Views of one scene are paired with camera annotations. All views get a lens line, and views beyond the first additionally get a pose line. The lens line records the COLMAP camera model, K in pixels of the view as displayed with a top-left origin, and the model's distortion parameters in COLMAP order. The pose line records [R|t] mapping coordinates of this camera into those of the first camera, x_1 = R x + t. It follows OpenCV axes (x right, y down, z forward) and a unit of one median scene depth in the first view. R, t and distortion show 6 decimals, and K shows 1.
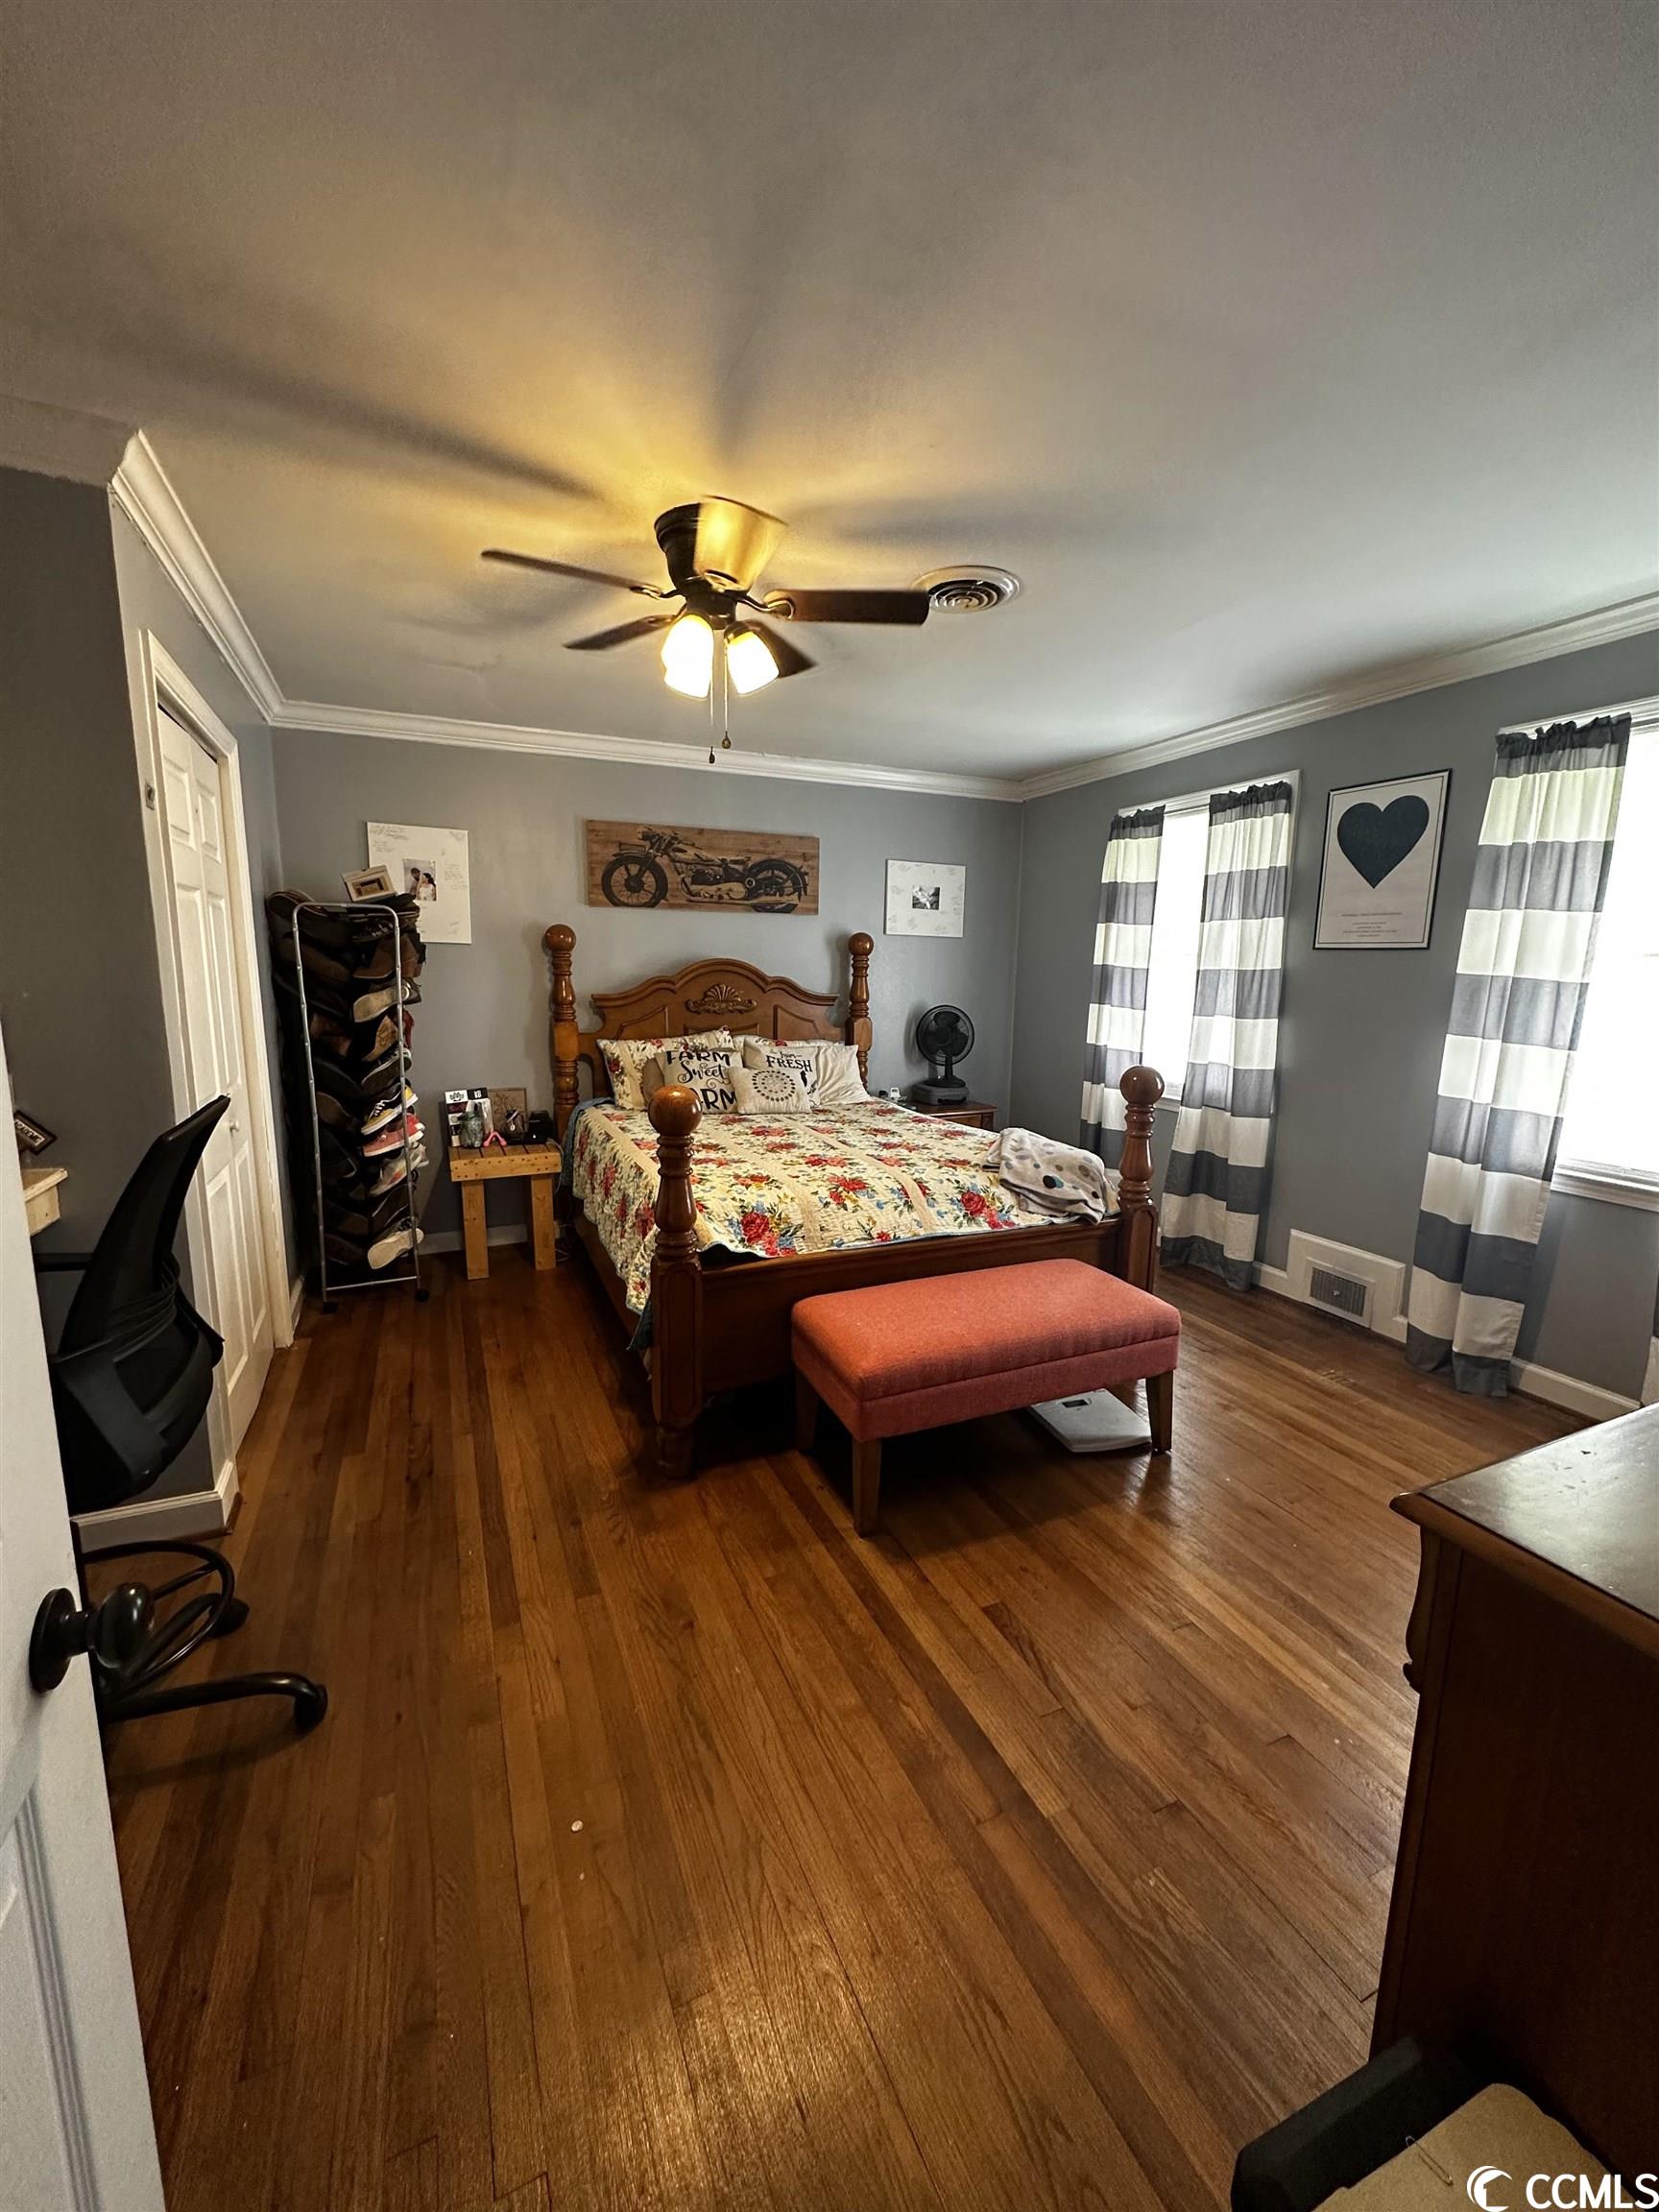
lens RADIAL K [[860.2, 0, 829.5], [0, 860.2, 1106.0], [0, 0, 1]] dist [-0.001755, -0.000304]
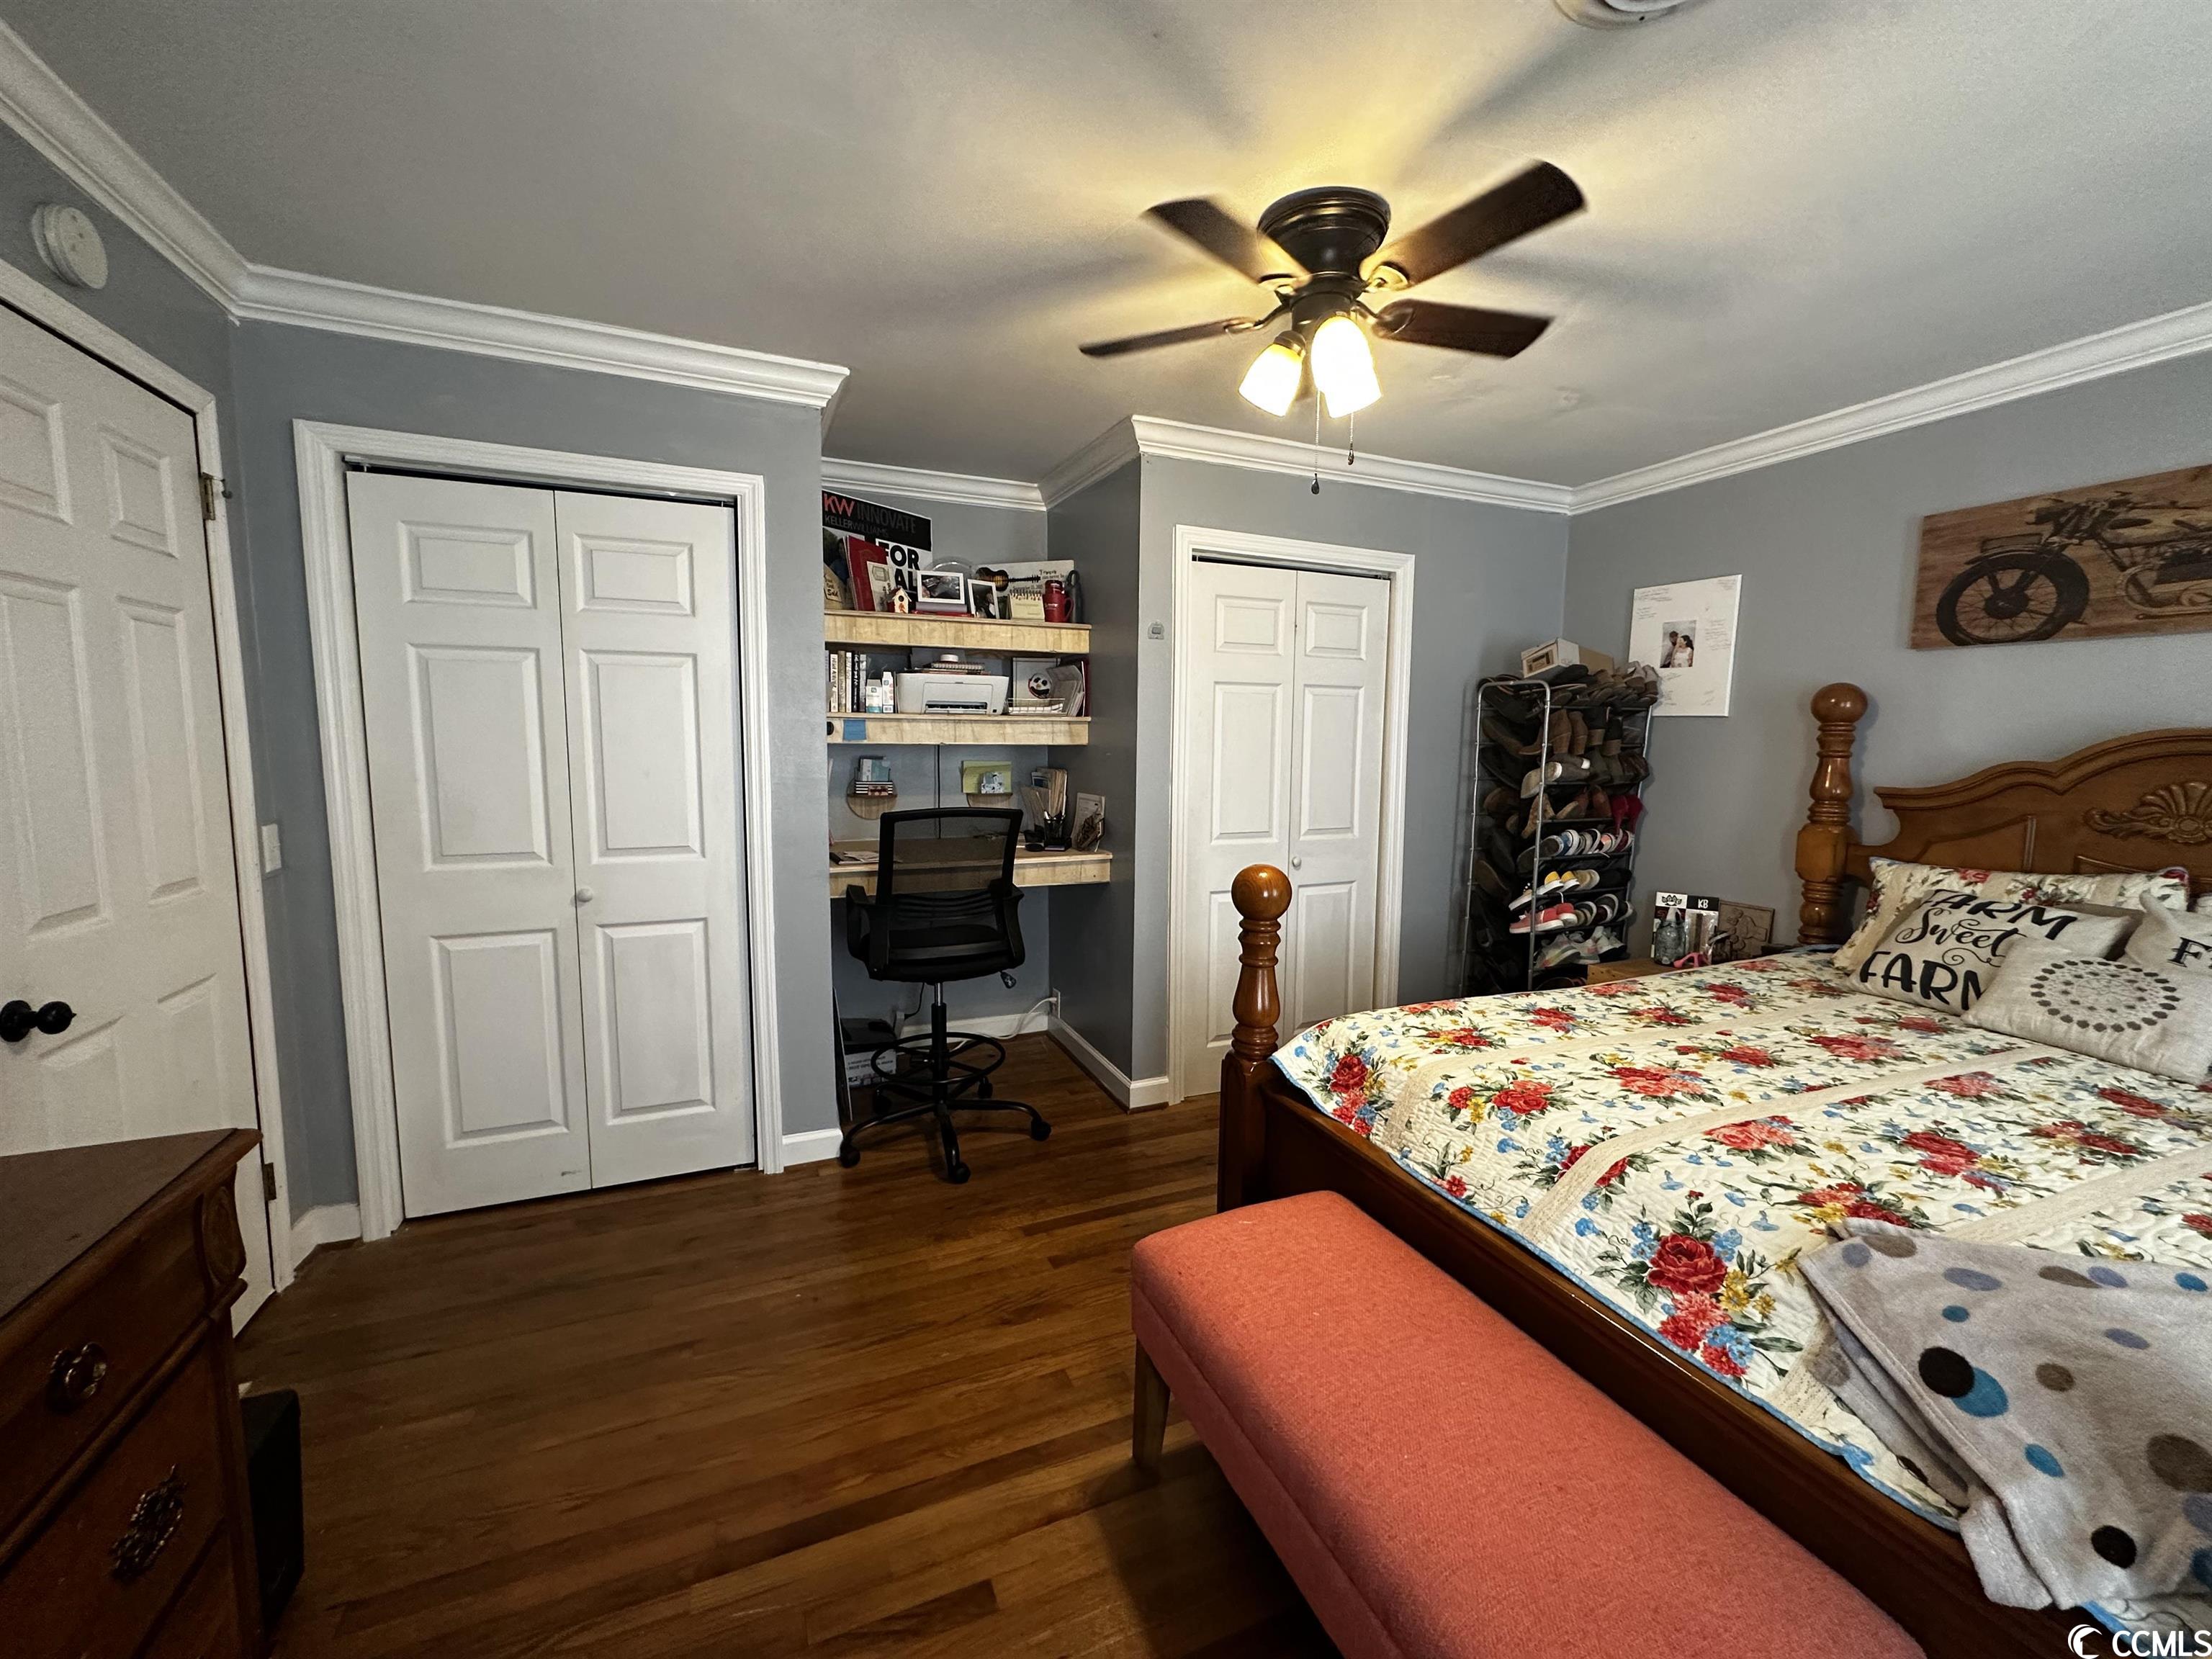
lens RADIAL K [[935.8, 0, 1187.8], [0, 935.8, 837.8], [0, 0, 1]] dist [-0.001130, -0.000002]
pose [[-0.002655, 0.094007, -0.995568, 0.523926], [-0.171024, 0.980861, 0.093075, -0.084921], [0.985263, 0.170513, 0.013474, 0.595940]]
